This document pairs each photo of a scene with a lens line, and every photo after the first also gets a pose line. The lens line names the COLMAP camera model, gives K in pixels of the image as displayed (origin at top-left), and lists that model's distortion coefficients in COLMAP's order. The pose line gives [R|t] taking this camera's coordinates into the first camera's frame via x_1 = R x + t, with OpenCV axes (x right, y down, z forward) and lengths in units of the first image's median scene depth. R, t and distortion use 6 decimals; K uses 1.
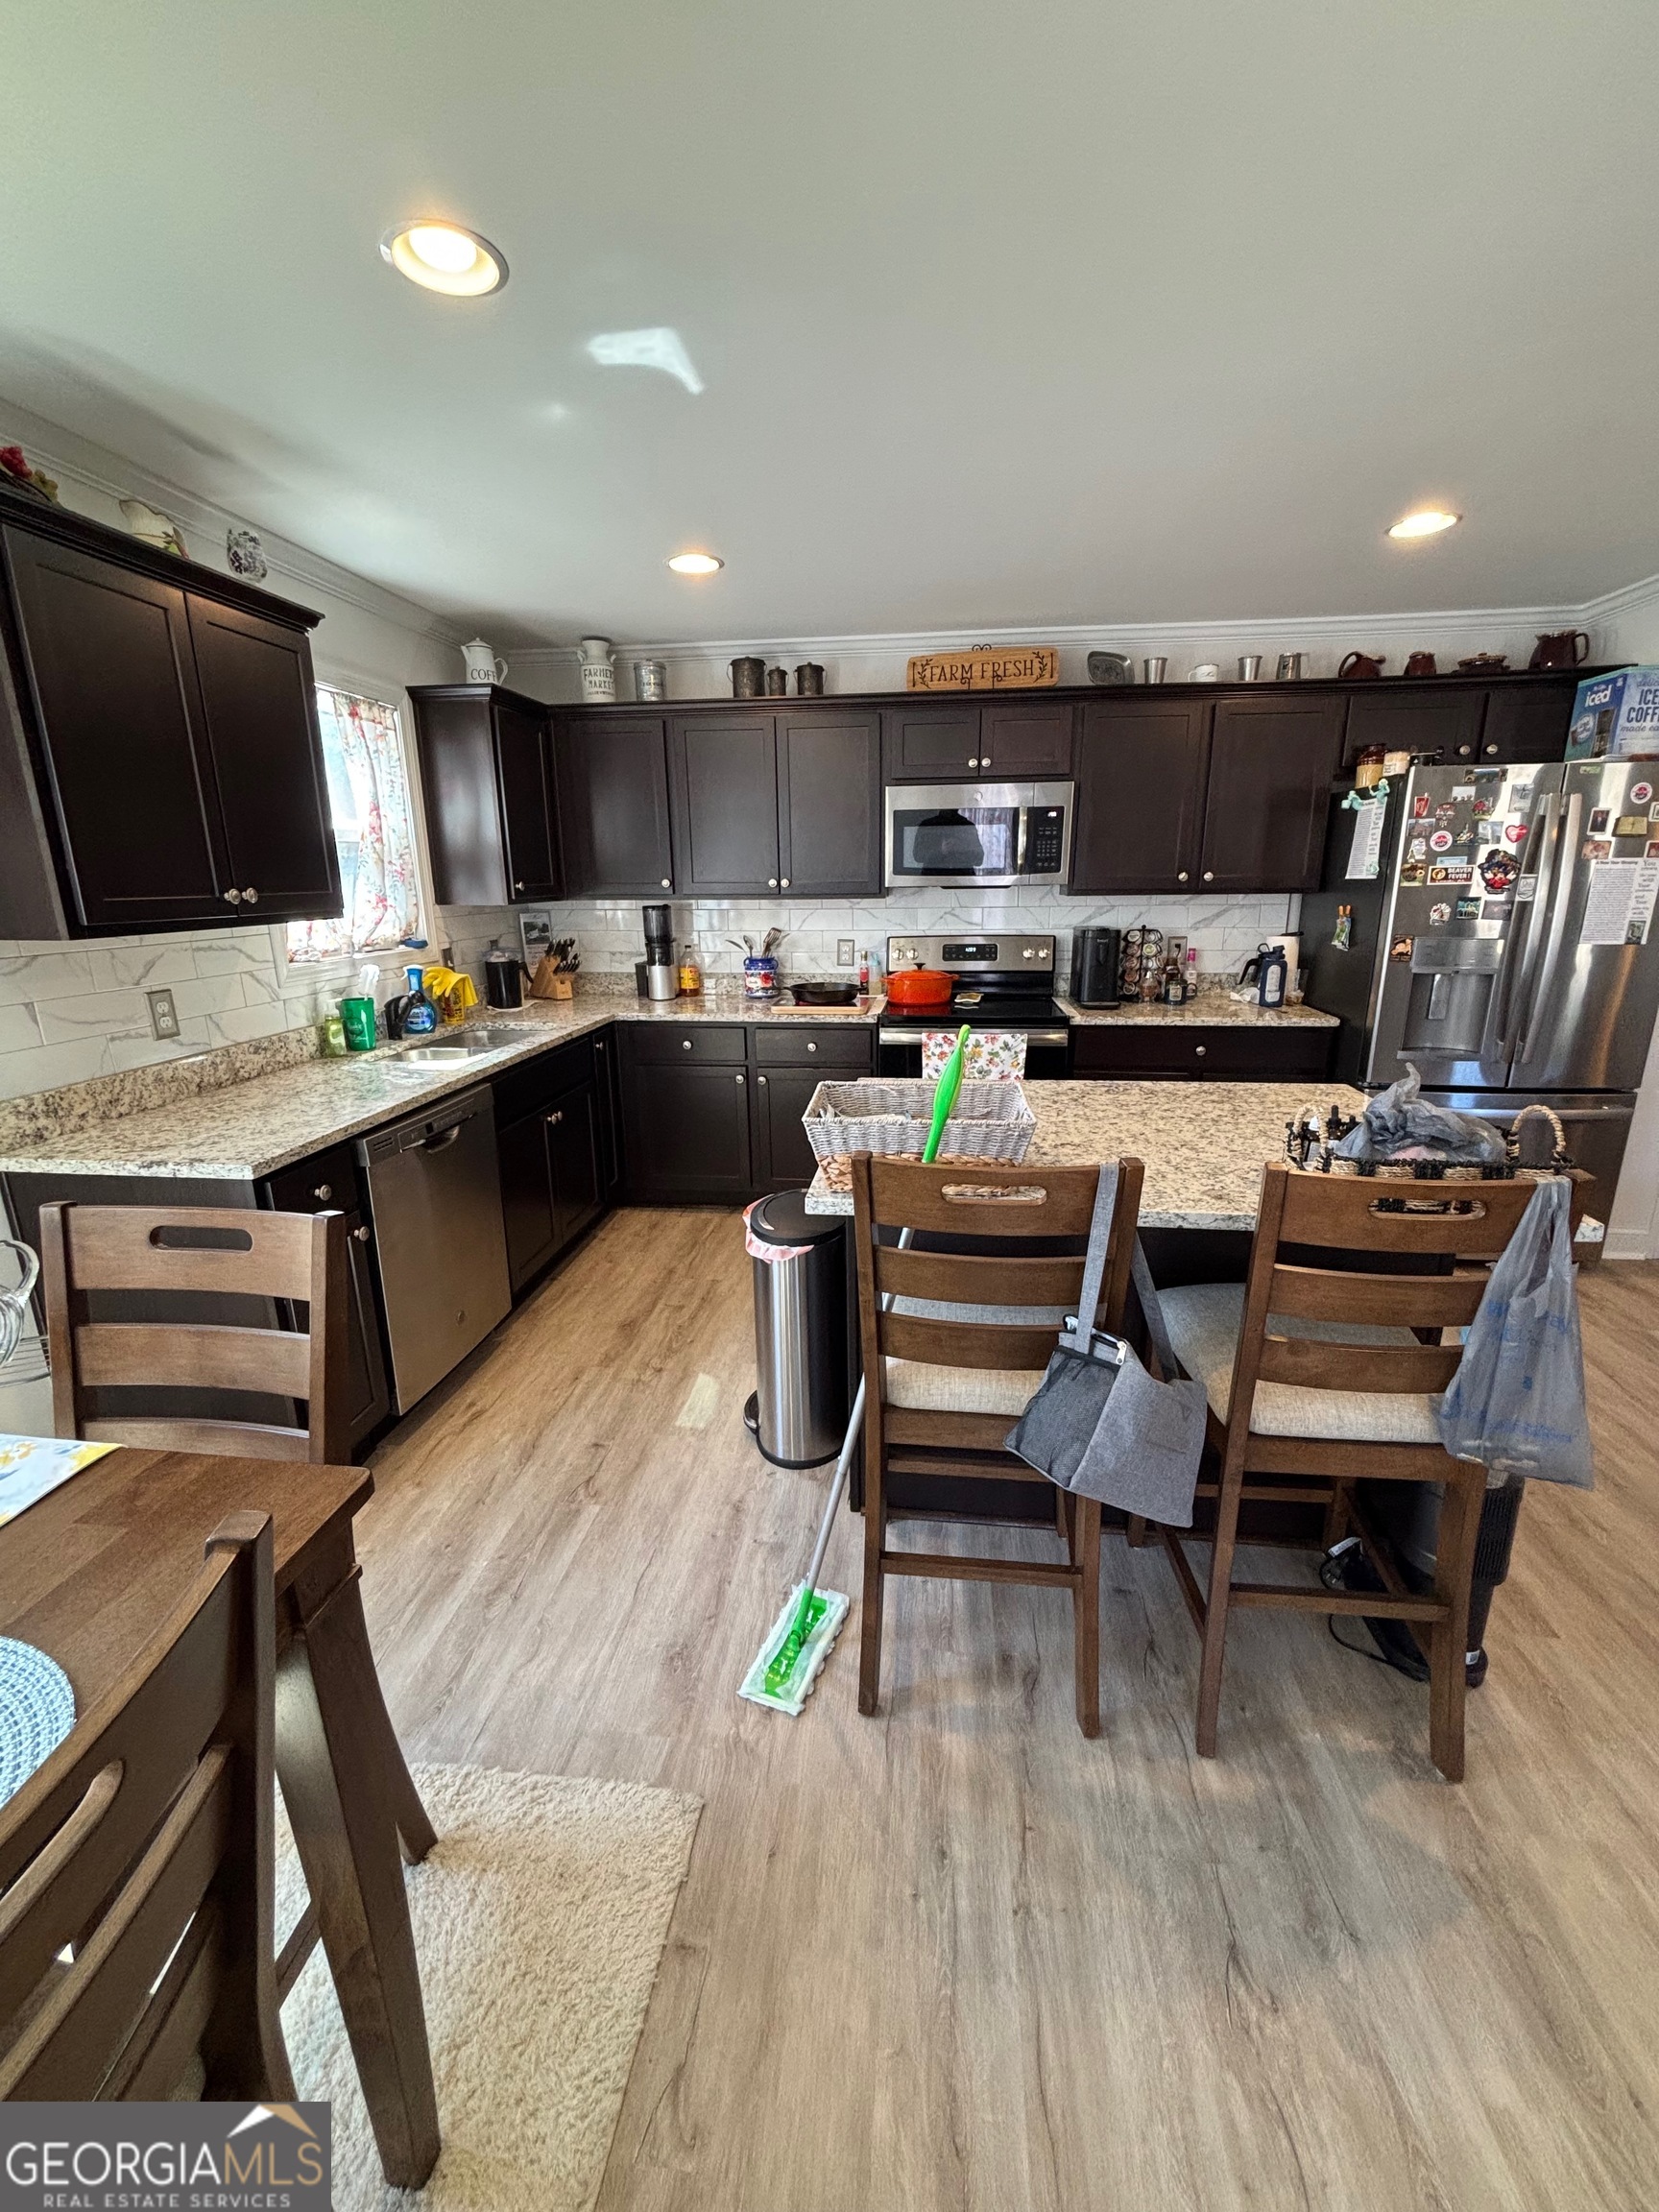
lens RADIAL K [[890.5, 0, 829.7], [0, 890.5, 1102.2], [0, 0, 1]] dist [-0.000900, -0.001253]
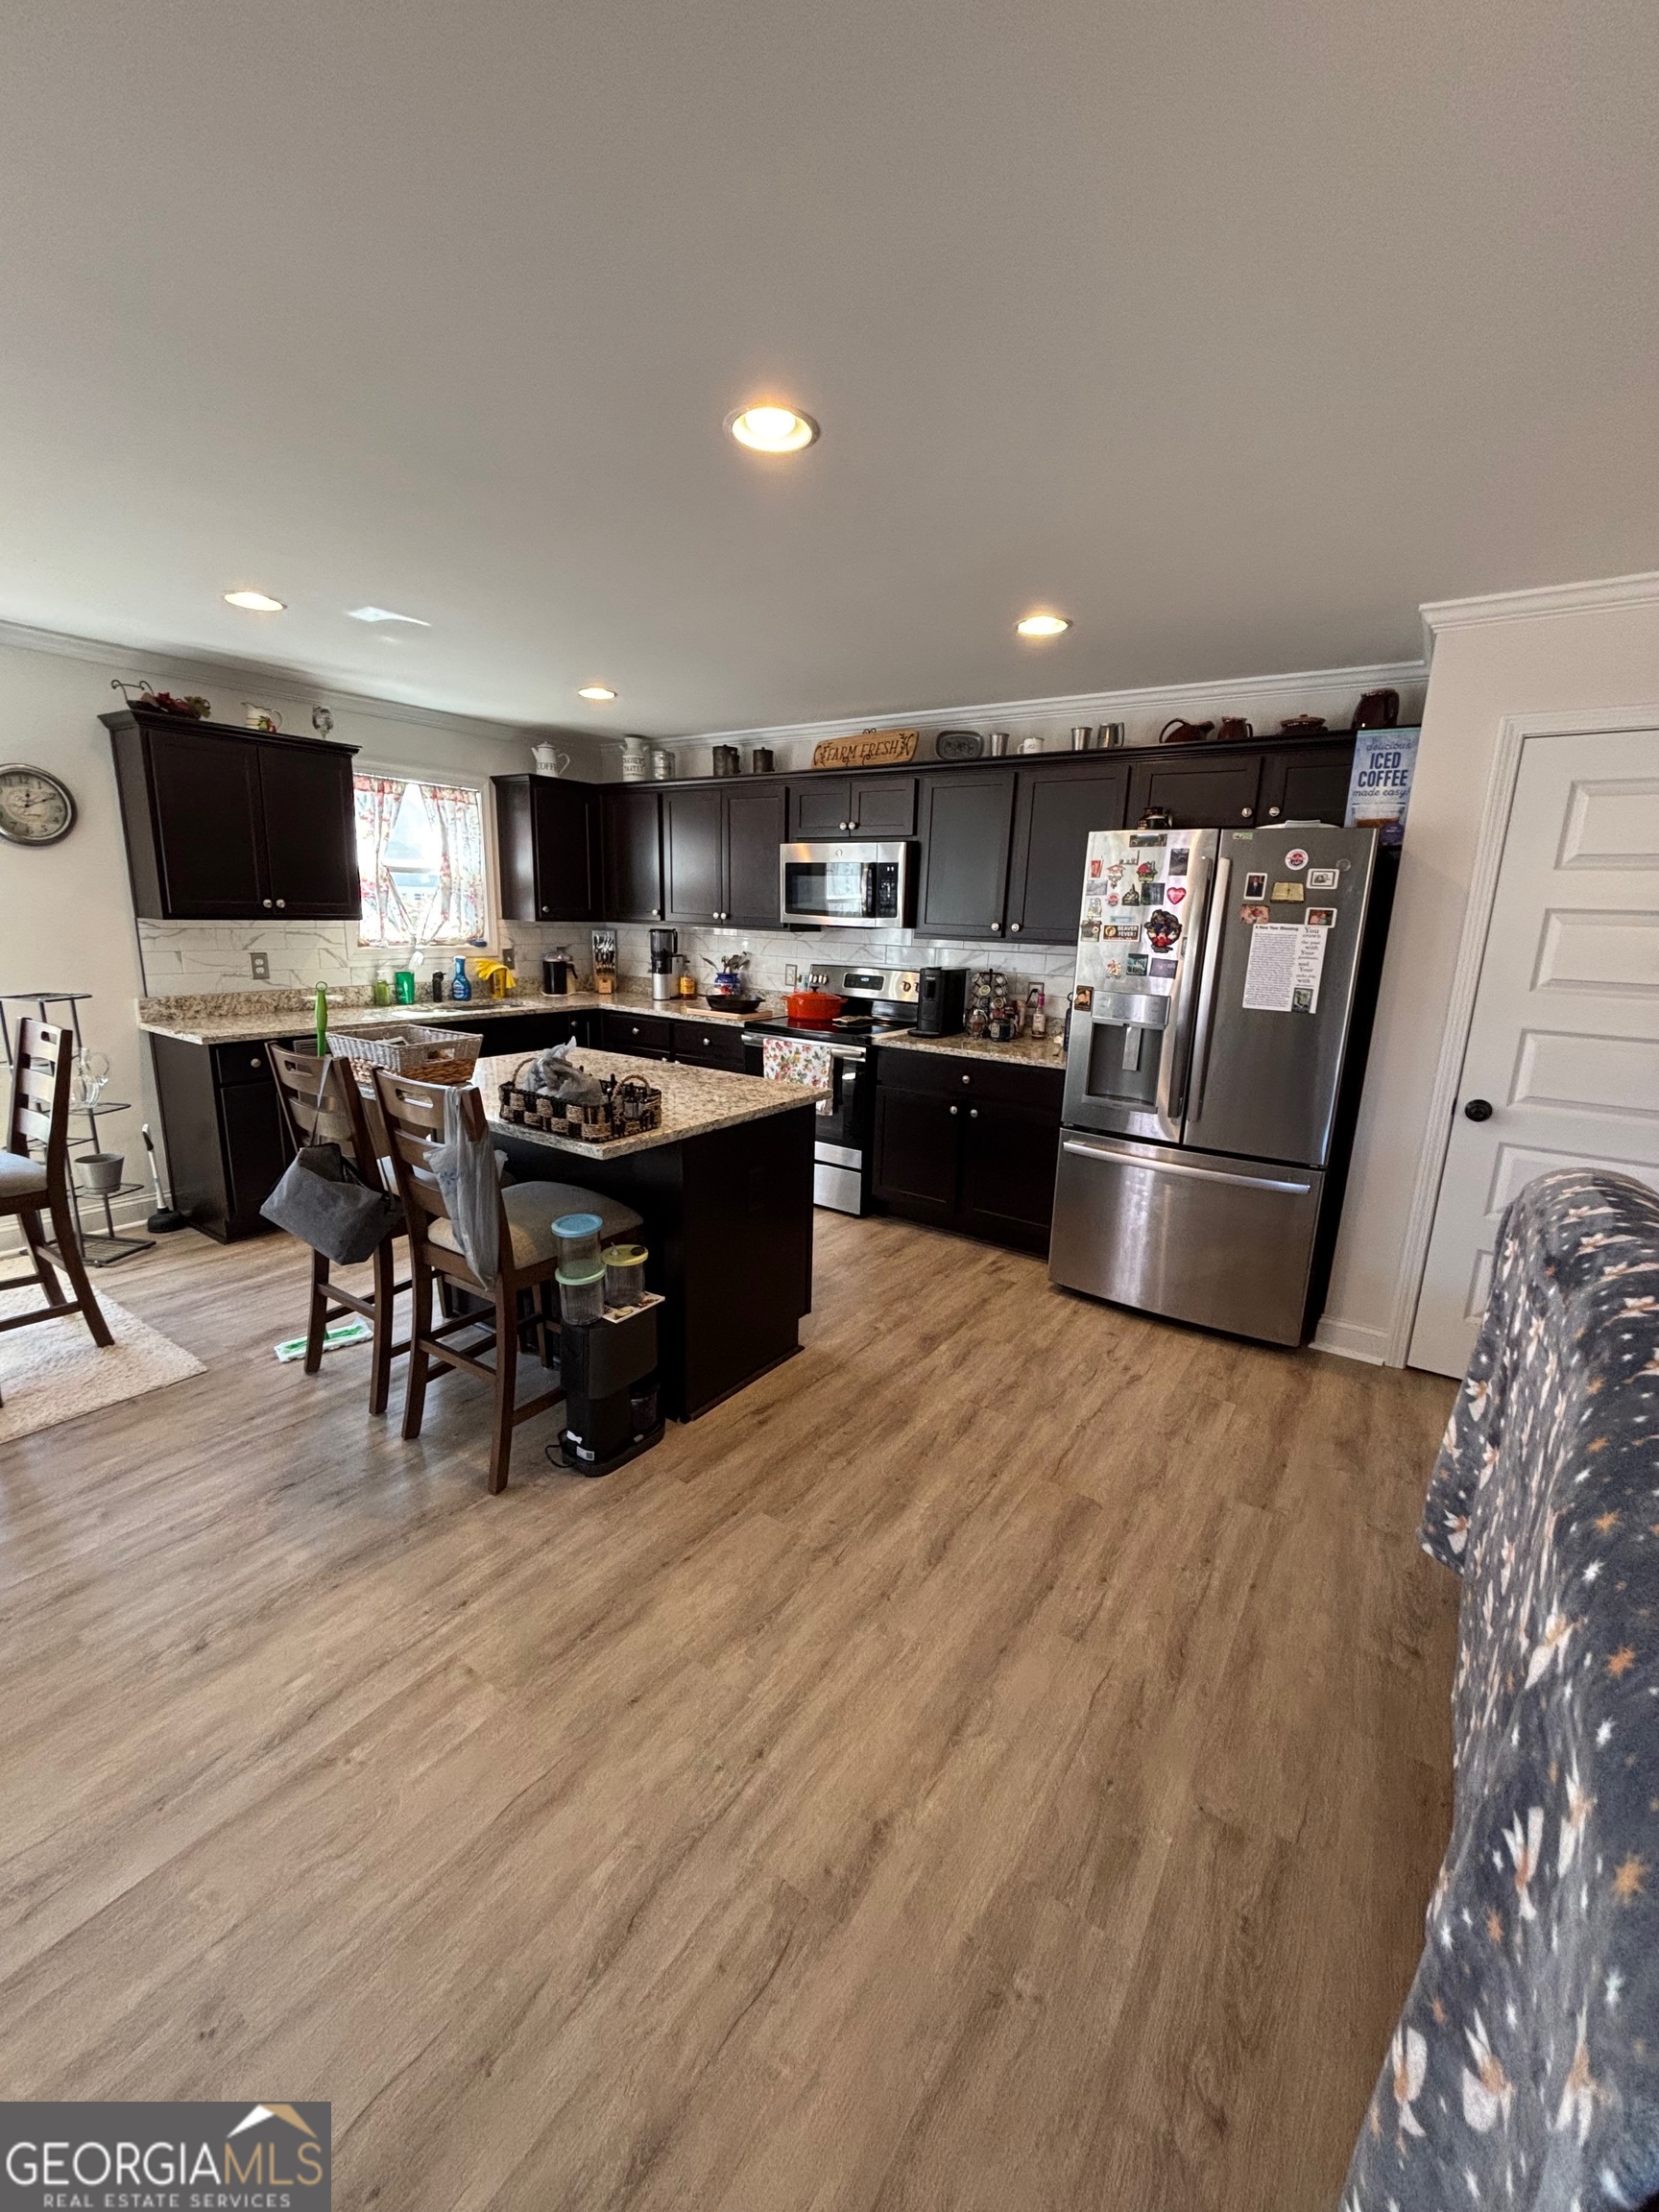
lens RADIAL K [[890.5, 0, 828.7], [0, 890.5, 1102.3], [0, 0, 1]] dist [-0.000900, -0.001253]
pose [[0.887339, 0.137128, -0.440257, 0.753103], [-0.155973, 0.987739, -0.006710, 0.005540], [0.433939, 0.074622, 0.897847, -0.078138]]
